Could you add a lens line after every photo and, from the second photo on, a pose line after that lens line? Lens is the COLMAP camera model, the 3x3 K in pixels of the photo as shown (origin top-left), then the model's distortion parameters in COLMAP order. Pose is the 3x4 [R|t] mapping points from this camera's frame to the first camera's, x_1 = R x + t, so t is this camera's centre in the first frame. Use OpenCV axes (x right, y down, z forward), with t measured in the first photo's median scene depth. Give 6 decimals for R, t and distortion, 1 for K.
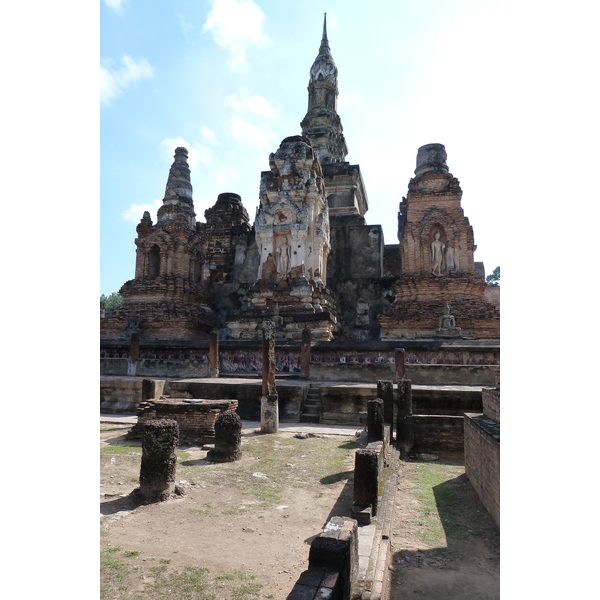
lens RADIAL K [[445.2, 0, 300.0], [0, 445.2, 300.0], [0, 0, 1]] dist [-0.000549, -0.000191]
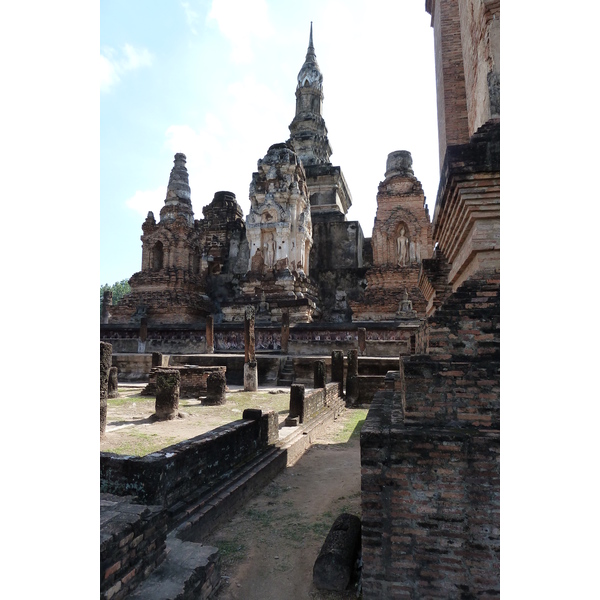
lens RADIAL K [[445.2, 0, 300.0], [0, 445.2, 300.0], [0, 0, 1]] dist [-0.000549, -0.000191]
pose [[0.999952, -0.008498, -0.004795, 0.044894], [0.008631, 0.999553, 0.028624, -0.002624], [0.004550, -0.028664, 0.999579, -0.156053]]
